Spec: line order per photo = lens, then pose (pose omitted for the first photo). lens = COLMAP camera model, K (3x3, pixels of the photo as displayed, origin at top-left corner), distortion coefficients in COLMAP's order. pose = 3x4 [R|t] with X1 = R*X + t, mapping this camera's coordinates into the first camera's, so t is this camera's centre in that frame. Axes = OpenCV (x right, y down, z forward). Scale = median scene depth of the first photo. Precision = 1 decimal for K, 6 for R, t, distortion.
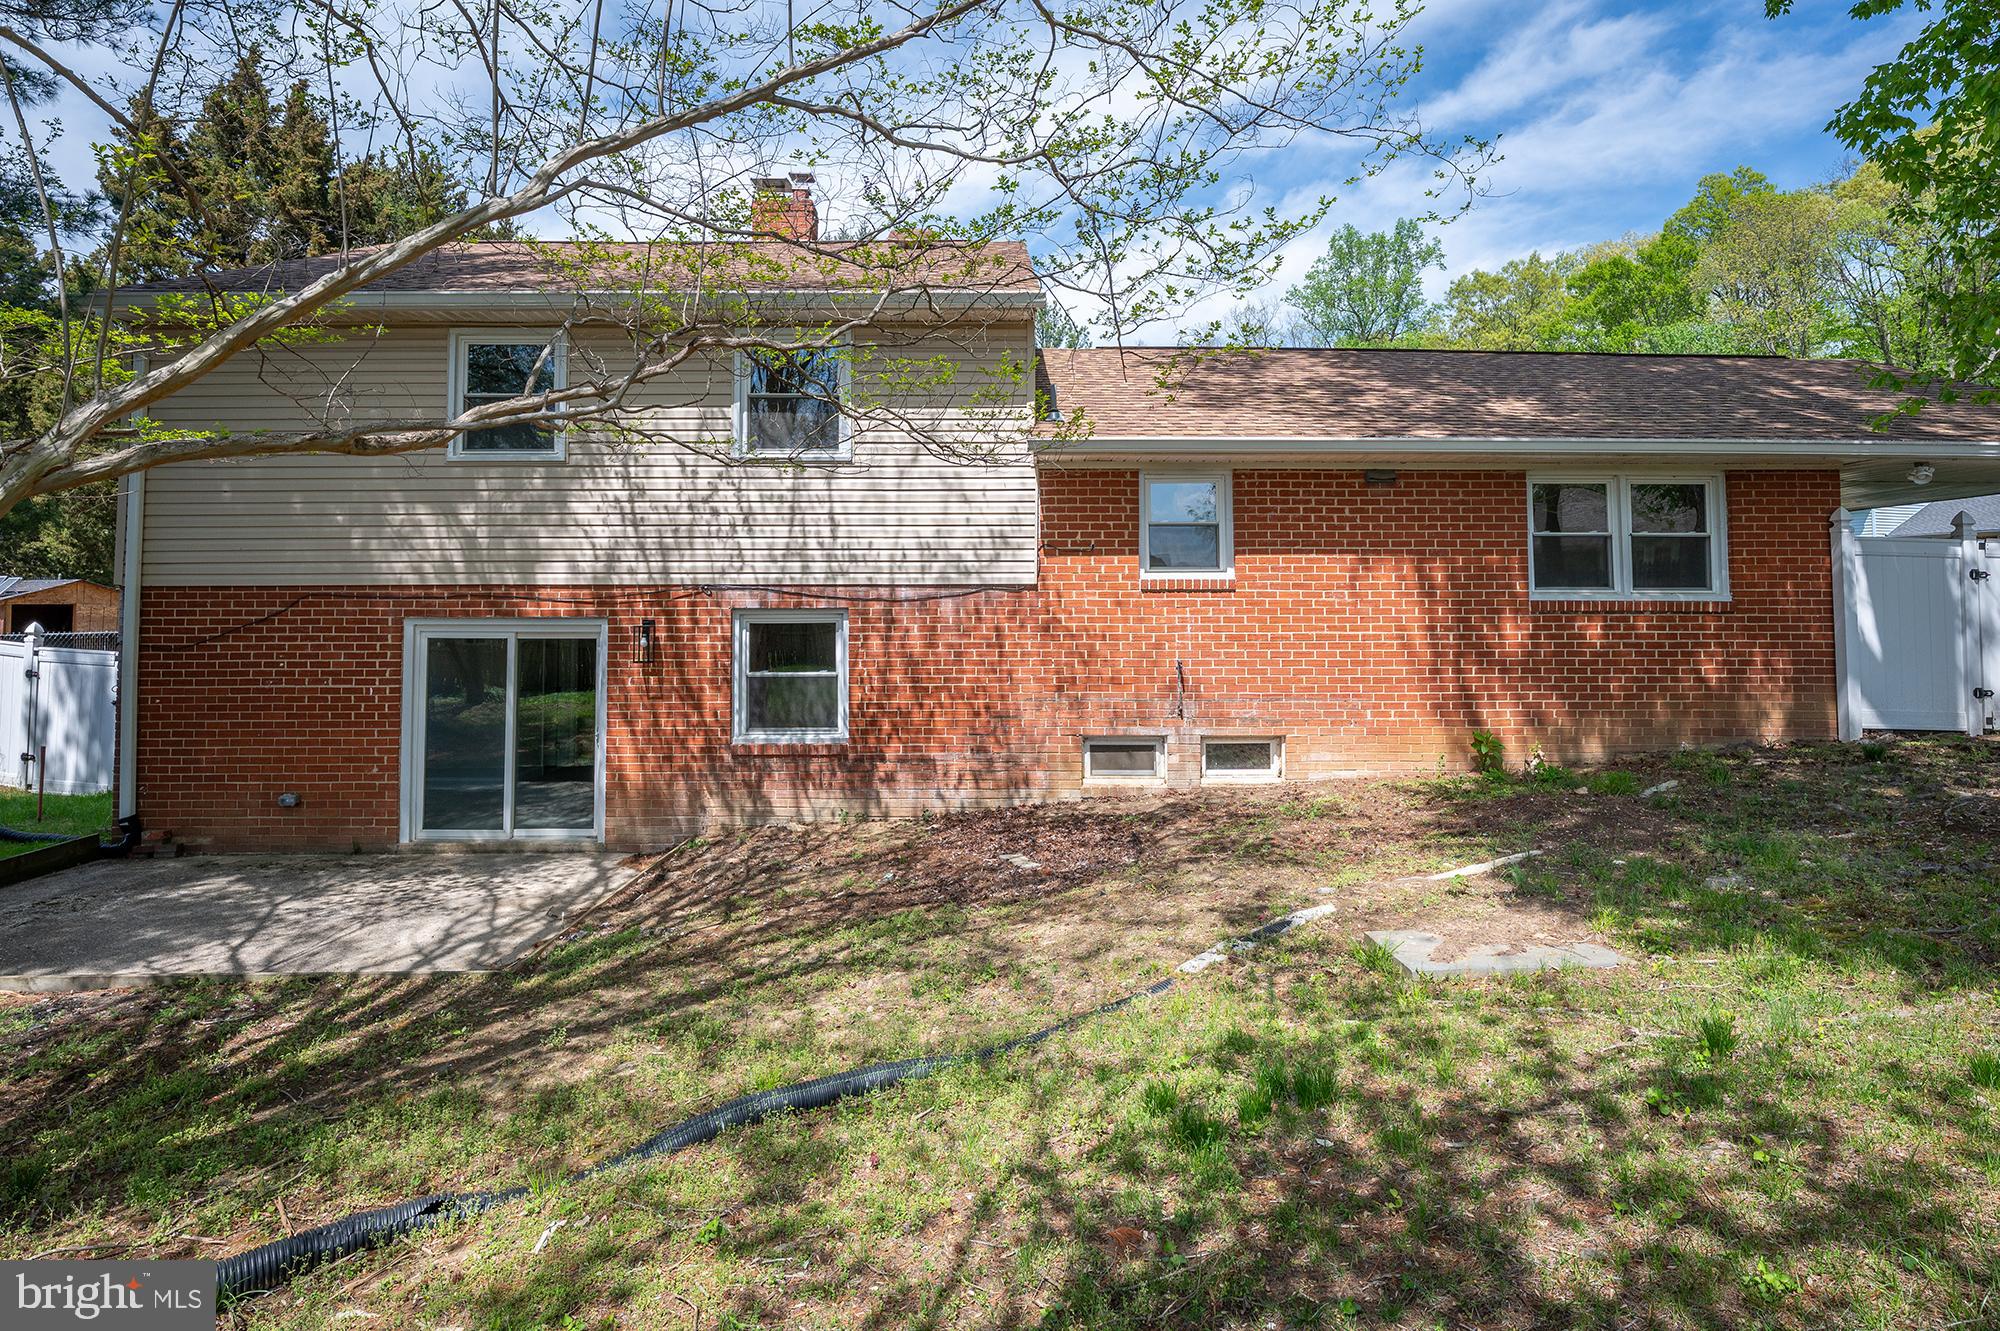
lens RADIAL K [[1012.5, 0, 984.7], [0, 1012.5, 546.8], [0, 0, 1]] dist [0.002314, -0.000866]
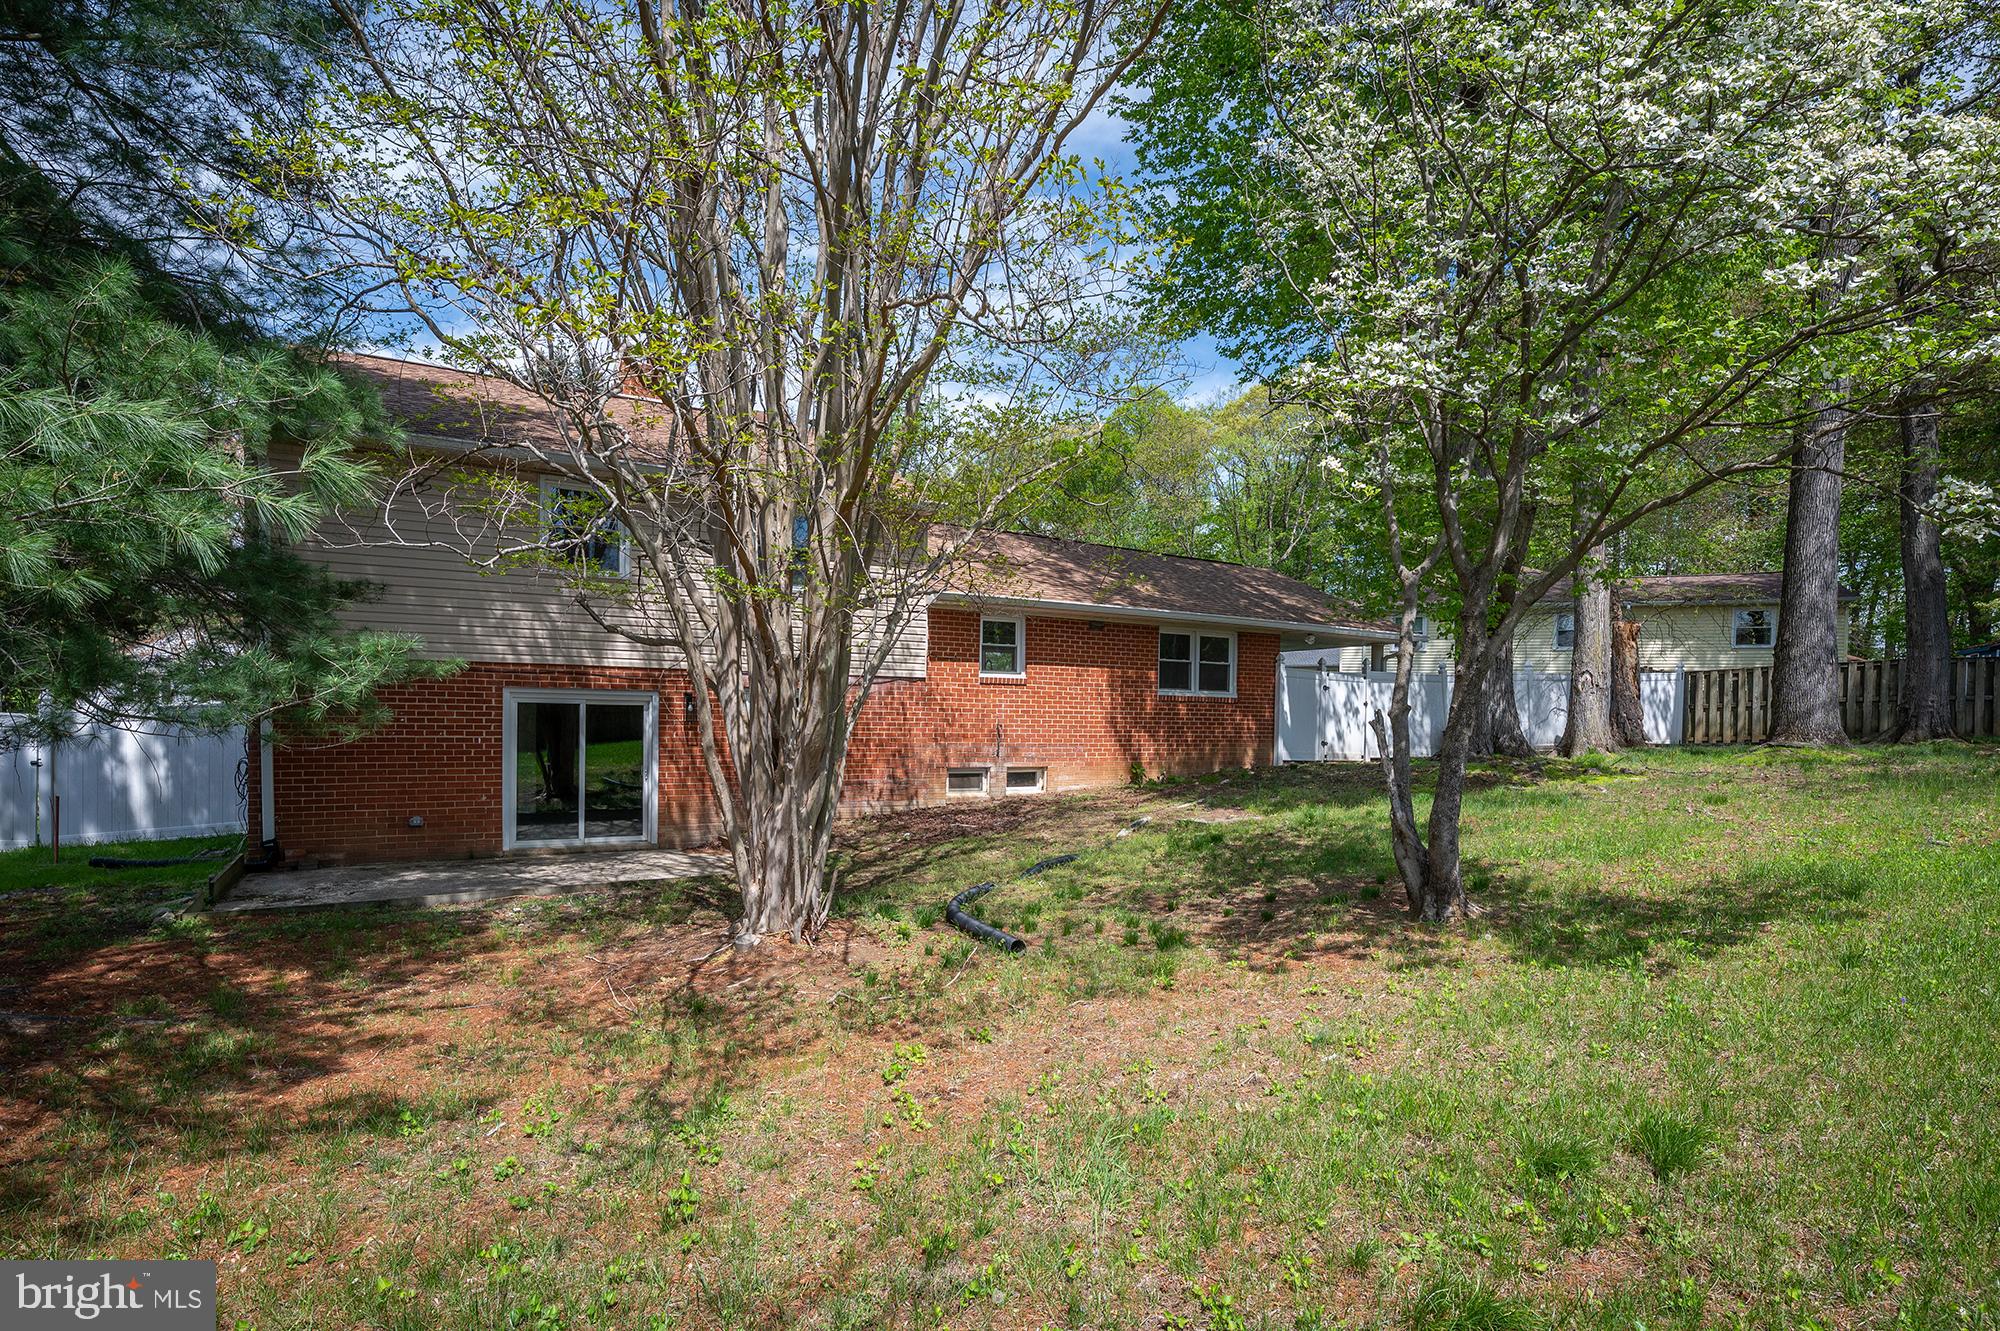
lens RADIAL K [[1012.5, 0, 998.6], [0, 1012.5, 723.3], [0, 0, 1]] dist [0.002314, -0.000866]
pose [[0.867430, 0.010794, 0.497441, -0.670361], [-0.043973, 0.997516, 0.055036, 0.015269], [-0.495611, -0.069614, 0.865750, -0.501993]]
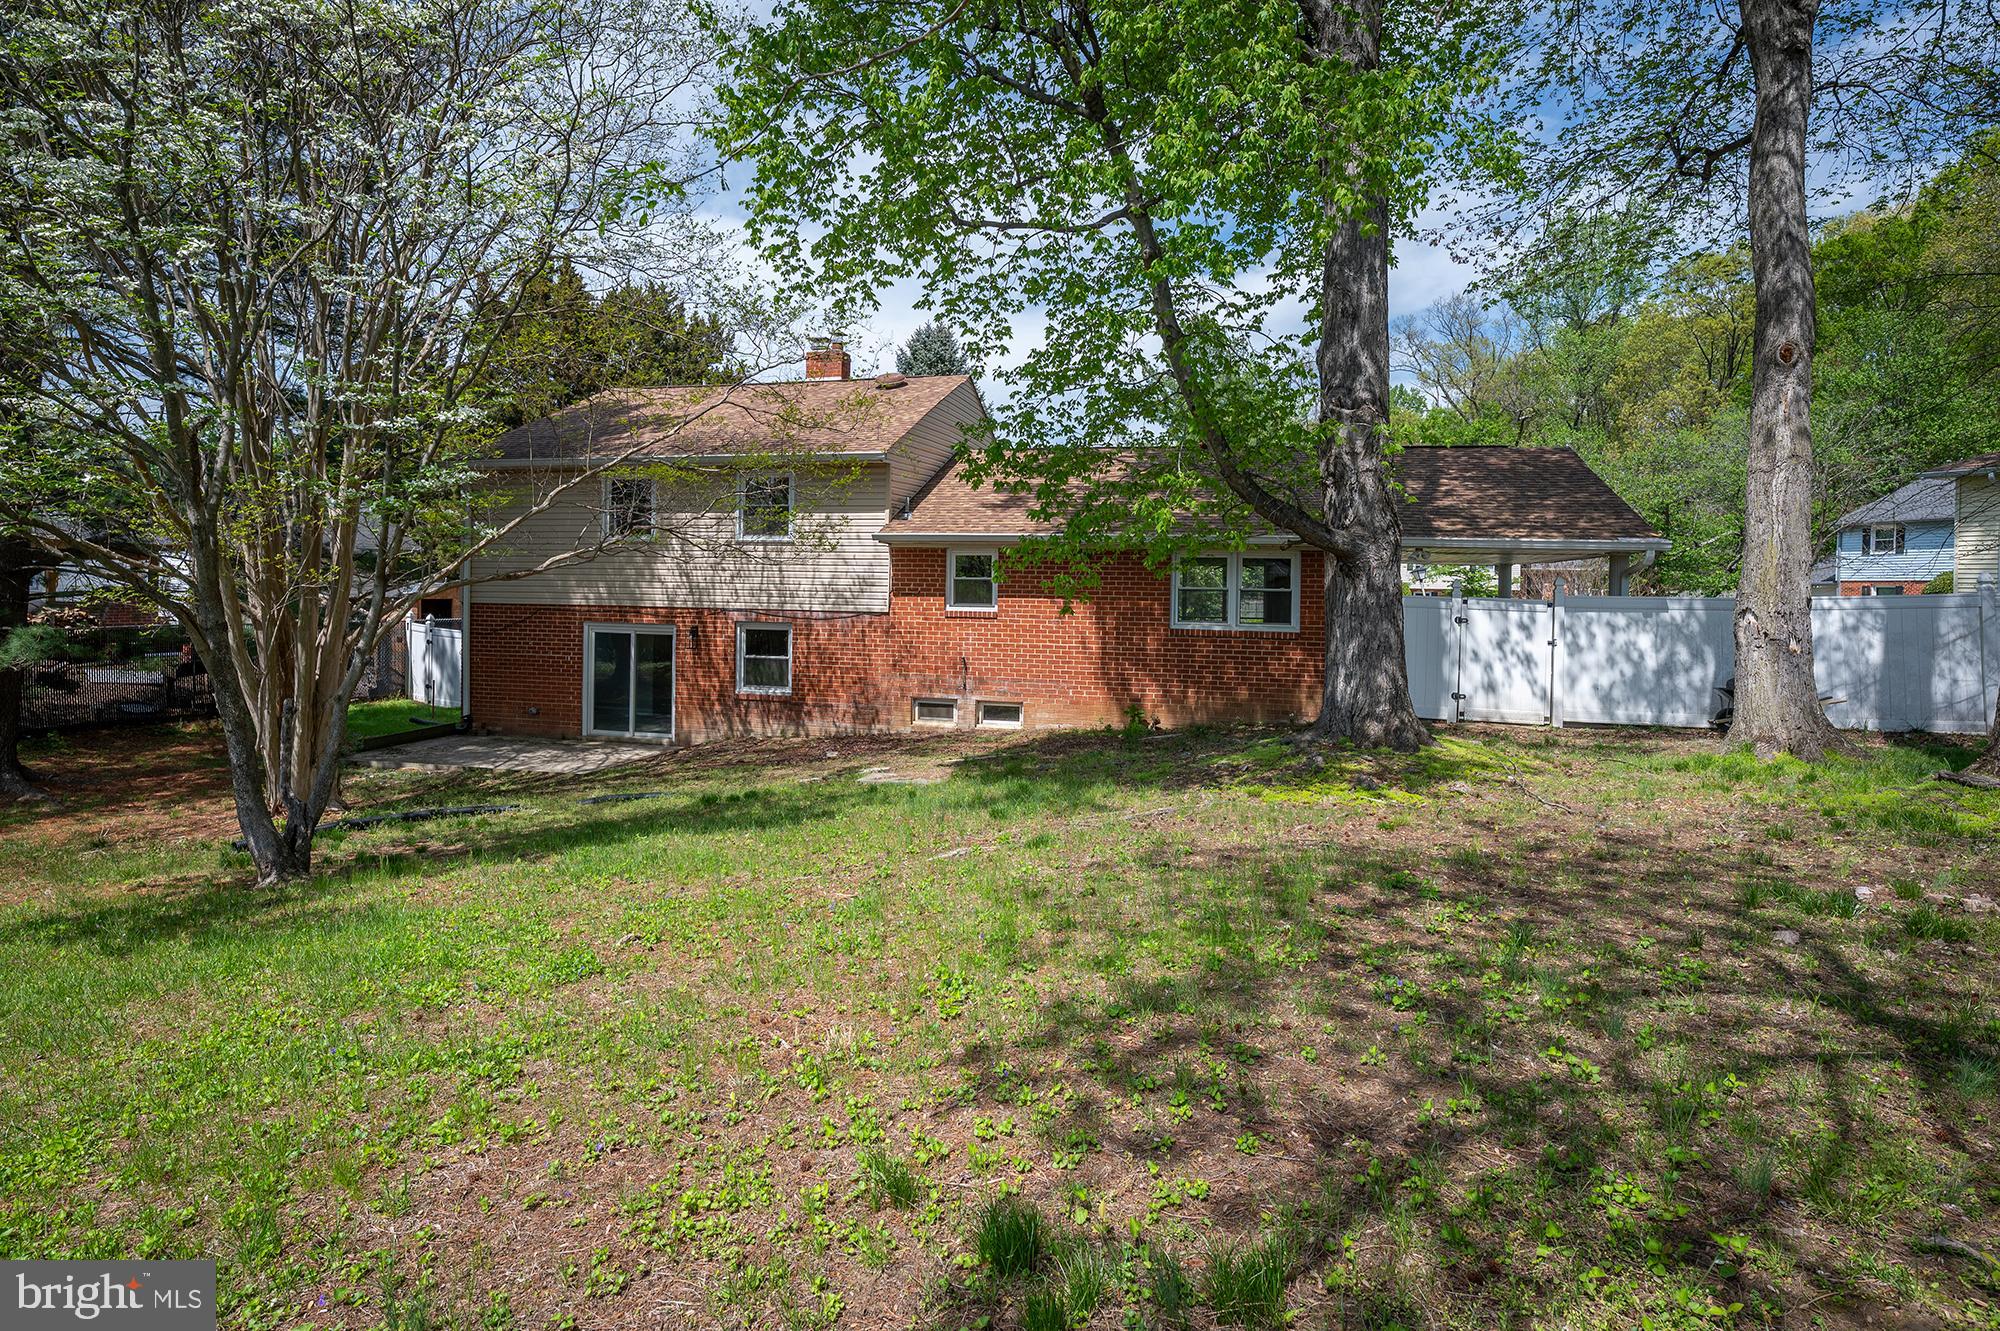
lens RADIAL K [[1012.5, 0, 1001.6], [0, 1012.5, 601.1], [0, 0, 1]] dist [0.002314, -0.000866]
pose [[0.968449, 0.021163, -0.248310, 0.690587], [-0.003903, 0.997554, 0.069795, -0.107746], [0.249180, -0.066624, 0.966163, -0.675531]]
